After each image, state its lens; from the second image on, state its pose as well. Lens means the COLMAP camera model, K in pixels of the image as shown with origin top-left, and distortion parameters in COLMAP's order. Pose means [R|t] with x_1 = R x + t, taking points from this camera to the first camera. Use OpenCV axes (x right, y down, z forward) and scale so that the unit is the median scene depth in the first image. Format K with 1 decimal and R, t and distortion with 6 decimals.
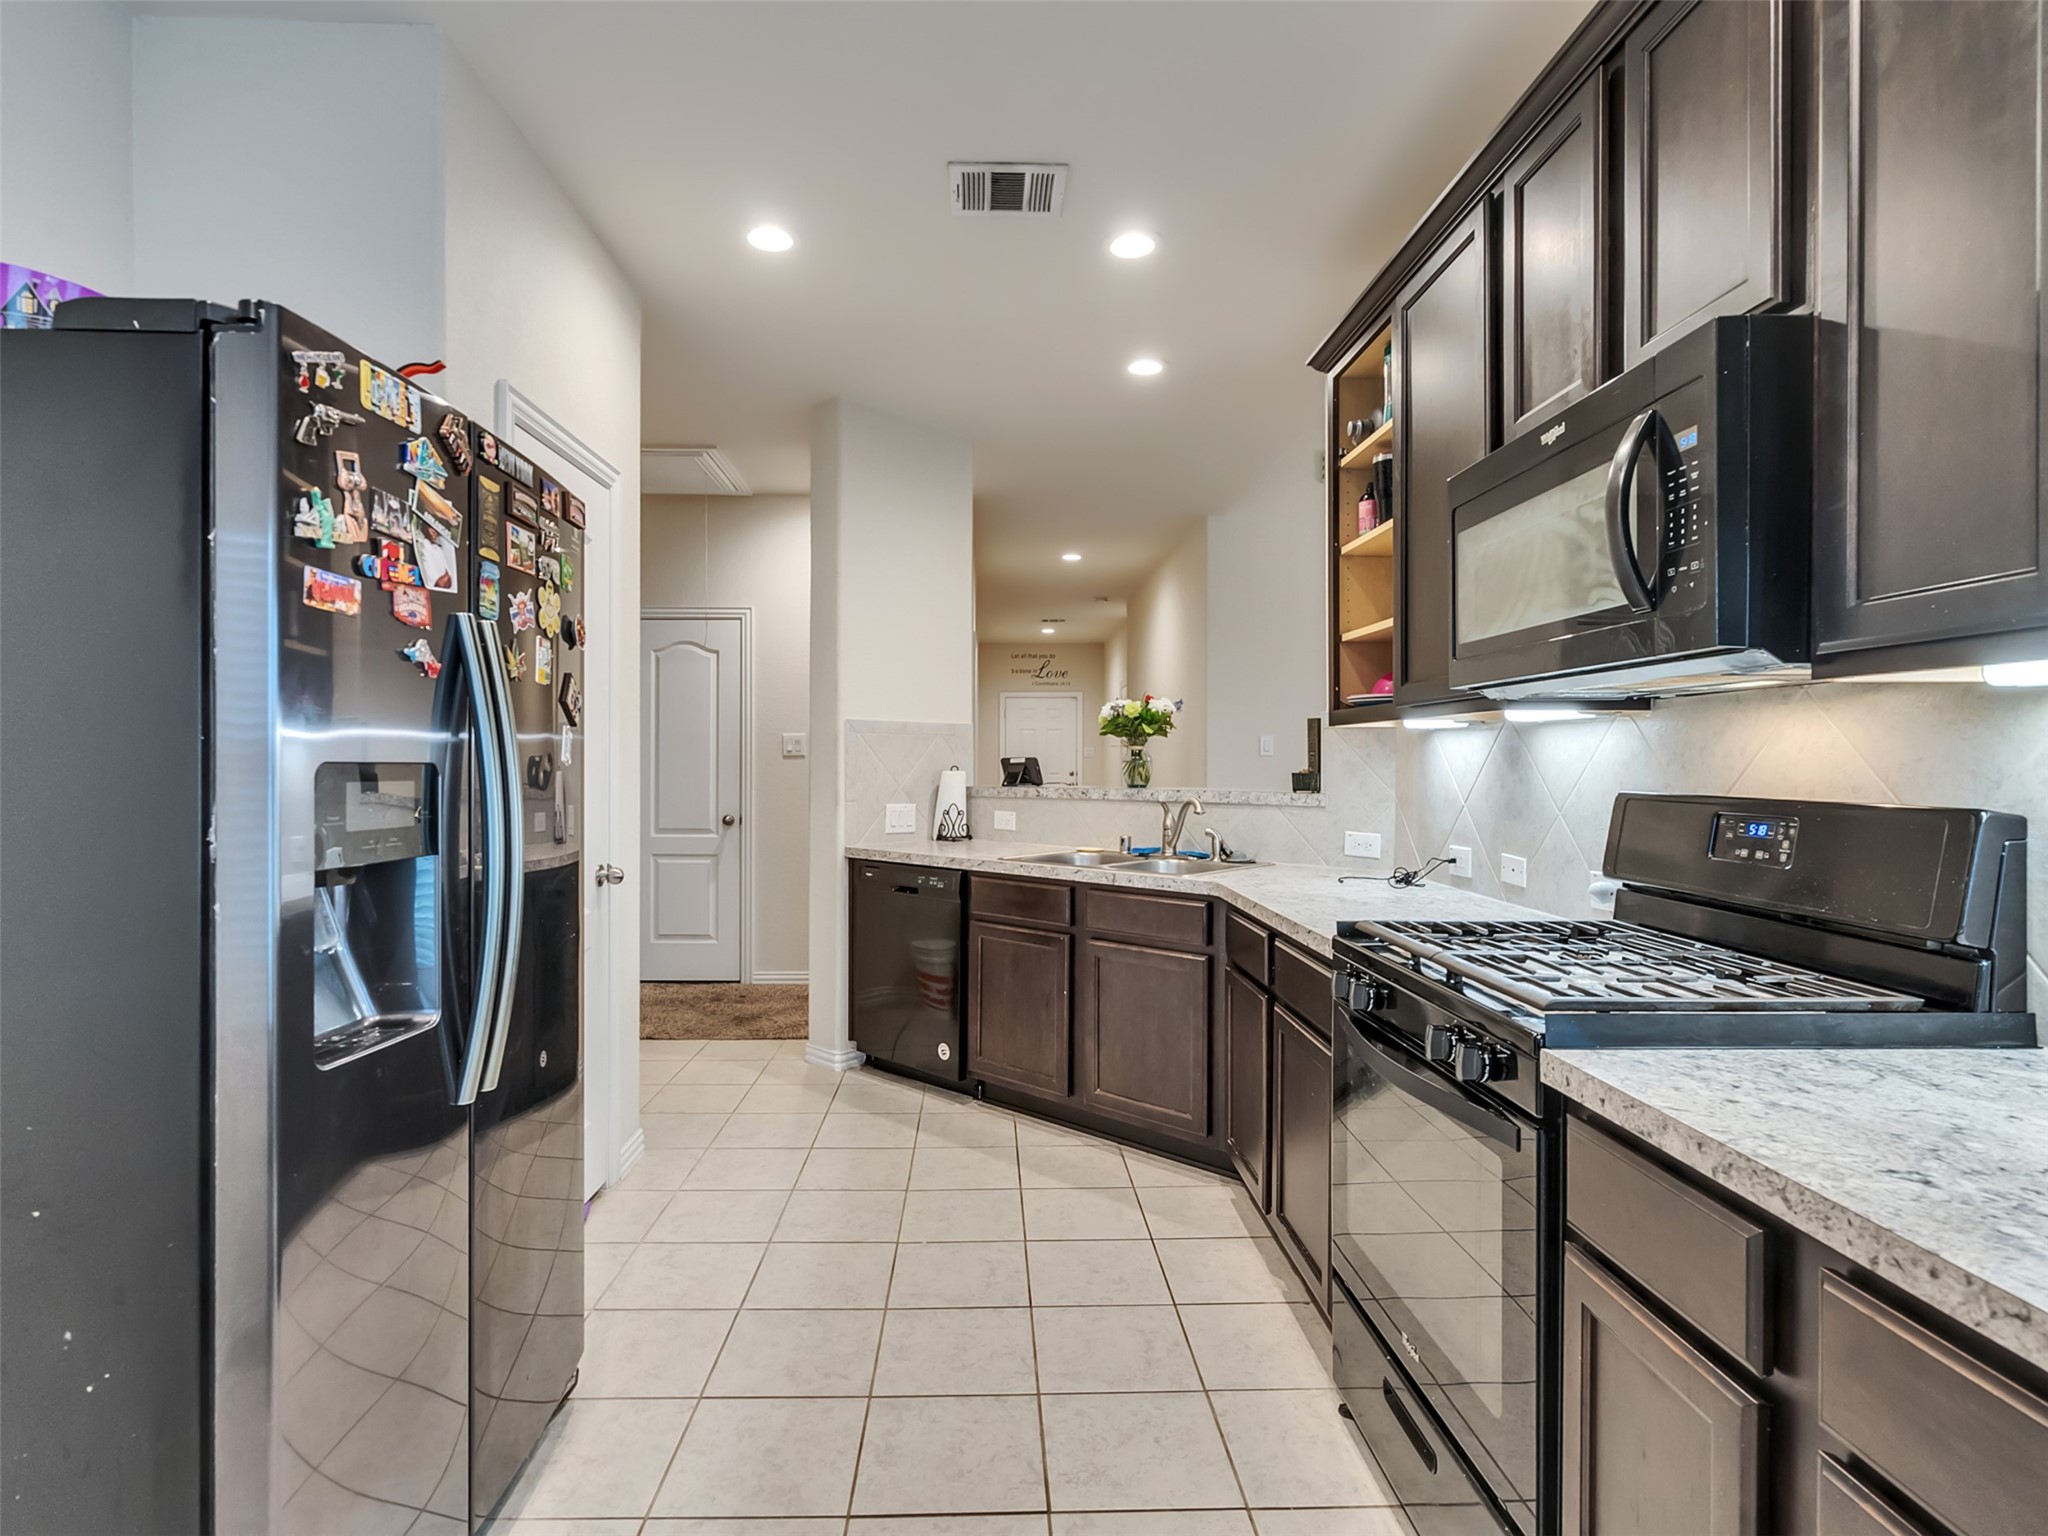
lens RADIAL K [[1066.4, 0, 1024.0], [0, 1066.4, 768.0], [0, 0, 1]] dist [0.002329, 0.001408]
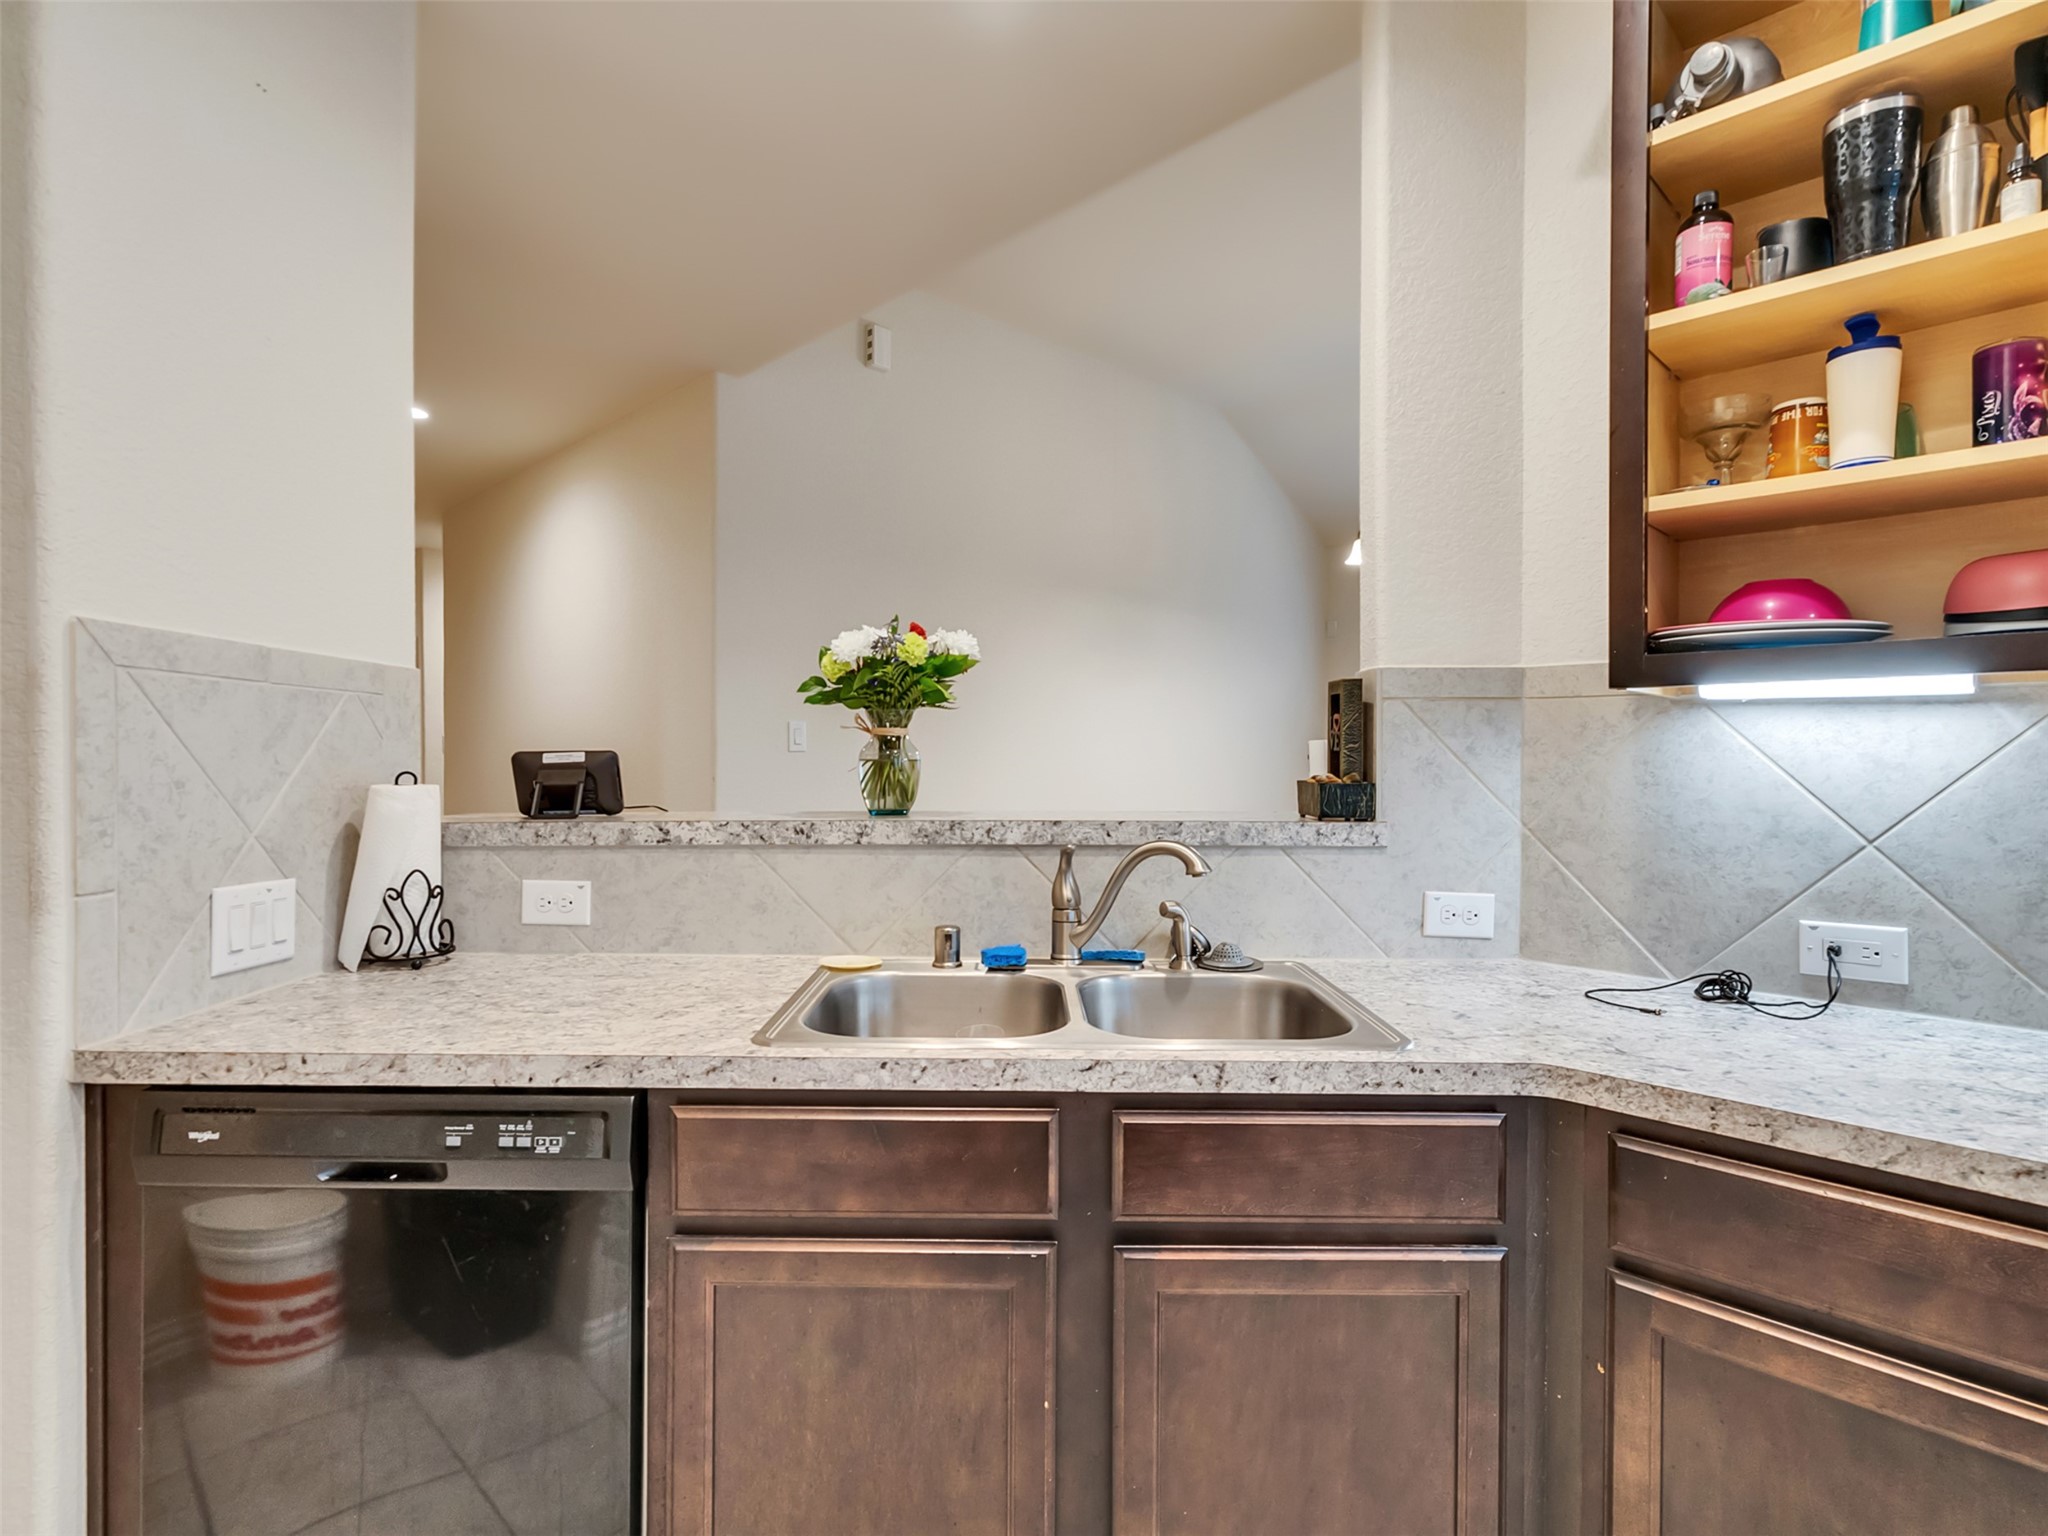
lens RADIAL K [[1066.4, 0, 1024.0], [0, 1066.4, 768.0], [0, 0, 1]] dist [0.002329, 0.001408]
pose [[0.745467, -0.005232, 0.666522, -0.168614], [0.003244, 0.999986, 0.004222, -0.004634], [-0.666534, -0.000986, 0.745474, 0.602301]]
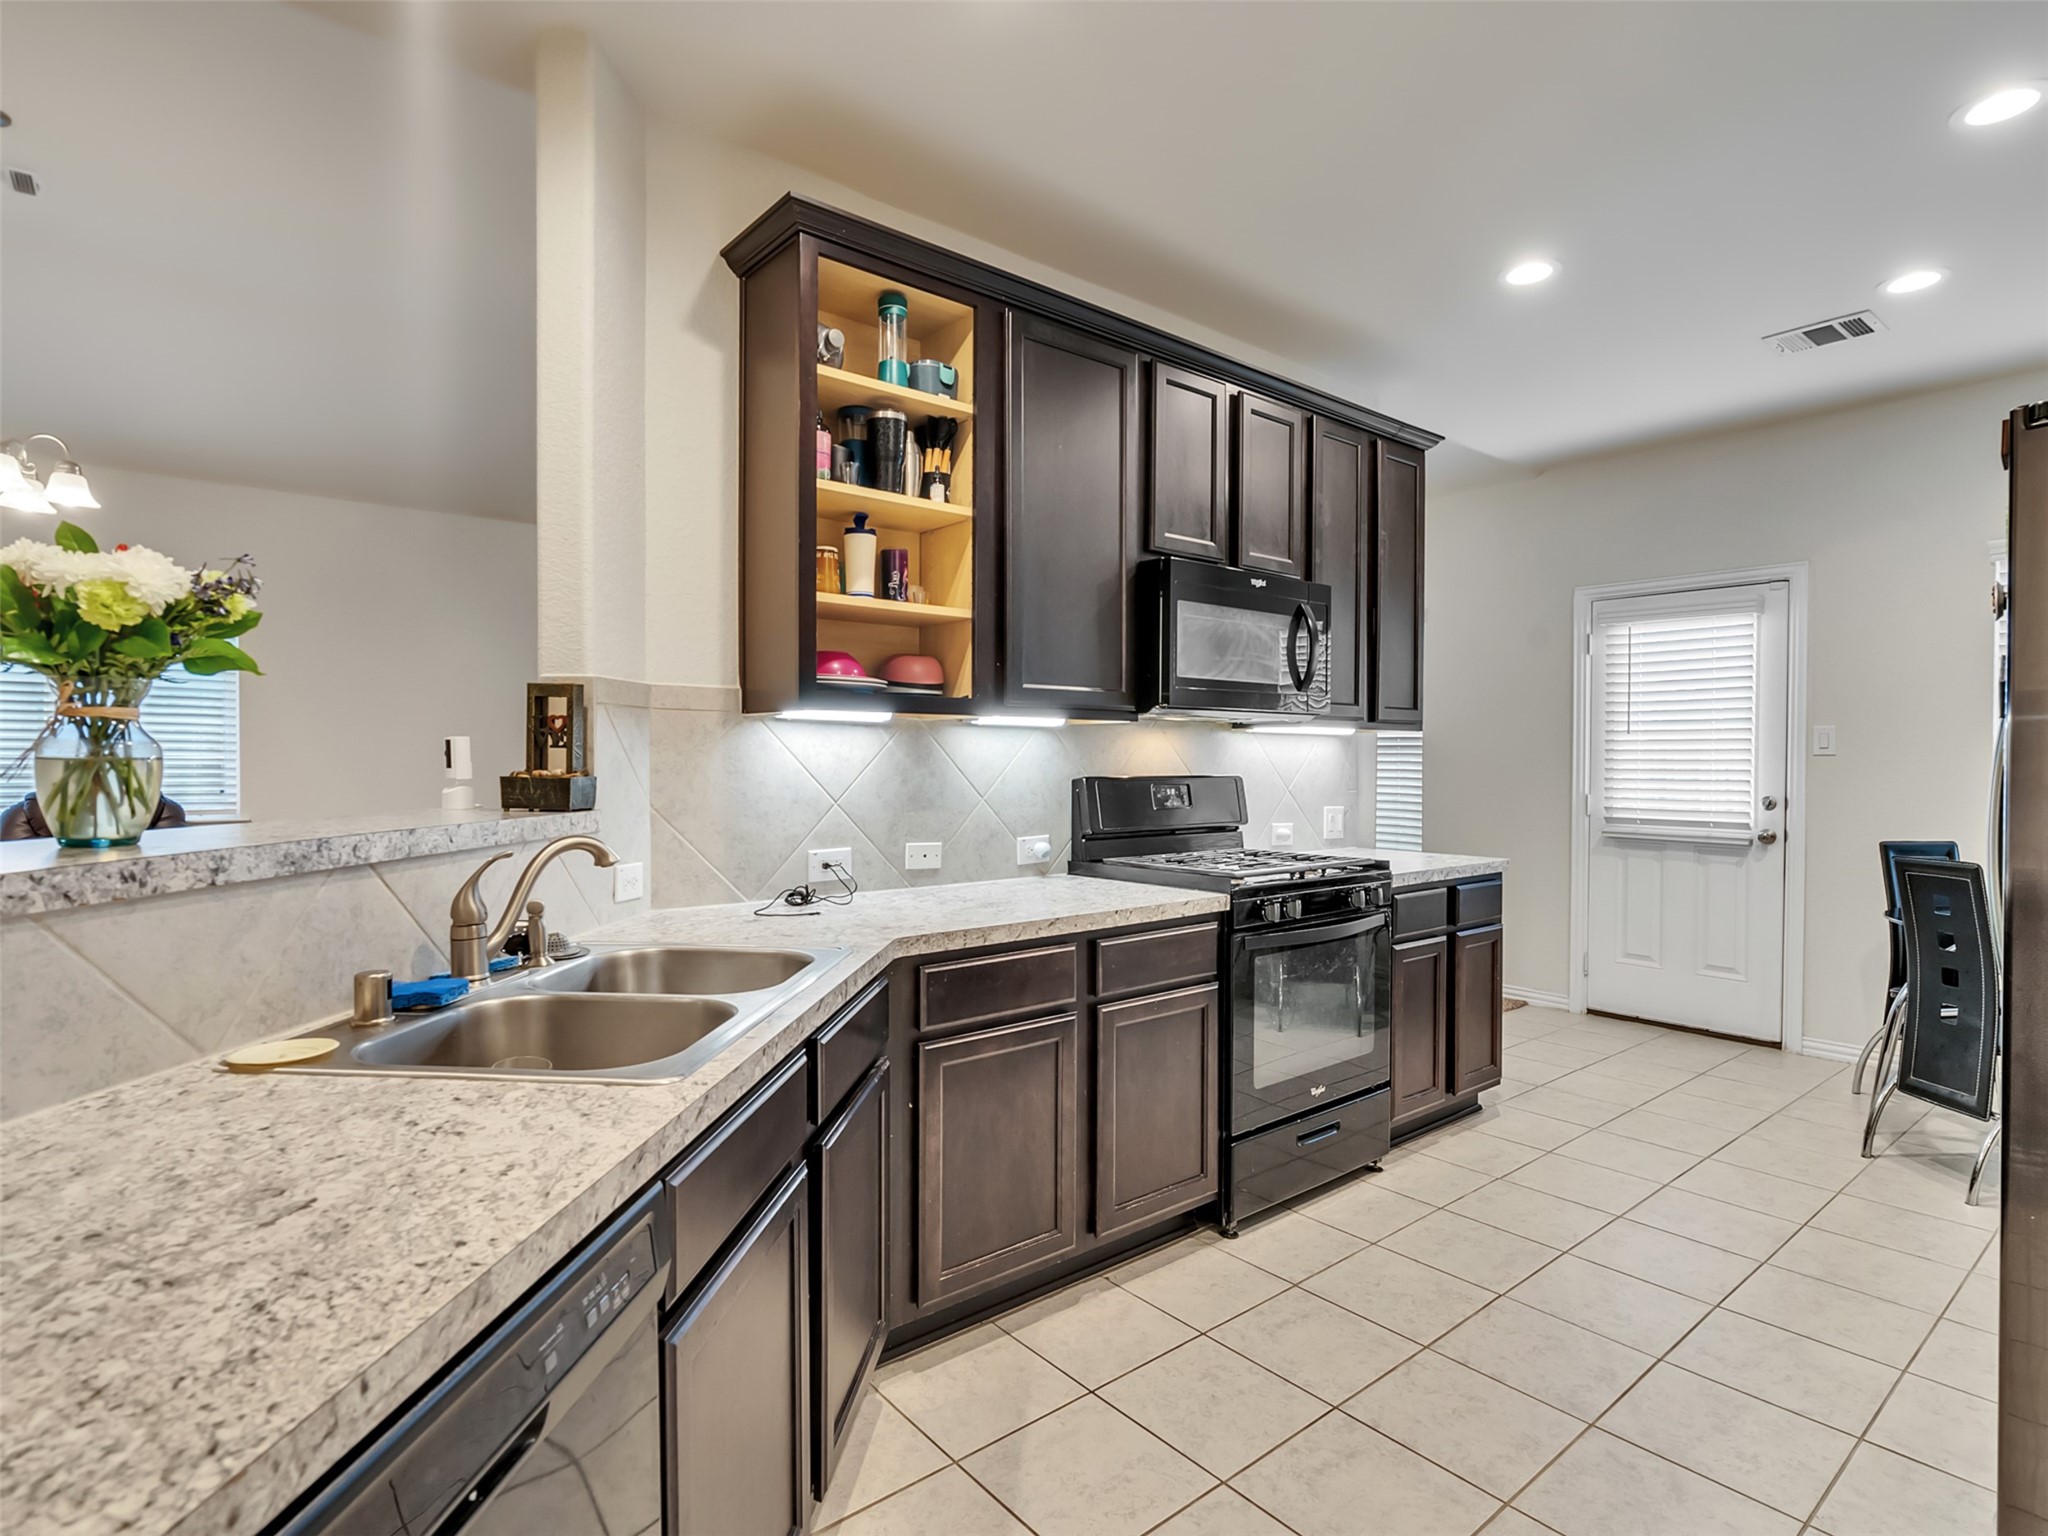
lens RADIAL K [[1054.9, 0, 1027.3], [0, 1054.9, 748.3], [0, 0, 1]] dist [0.003990, 0.001227]
pose [[-0.611601, 0.001239, 0.791165, -0.288868], [-0.000232, 0.999998, -0.001746, -0.008471], [-0.791166, -0.001251, -0.611600, 0.975578]]
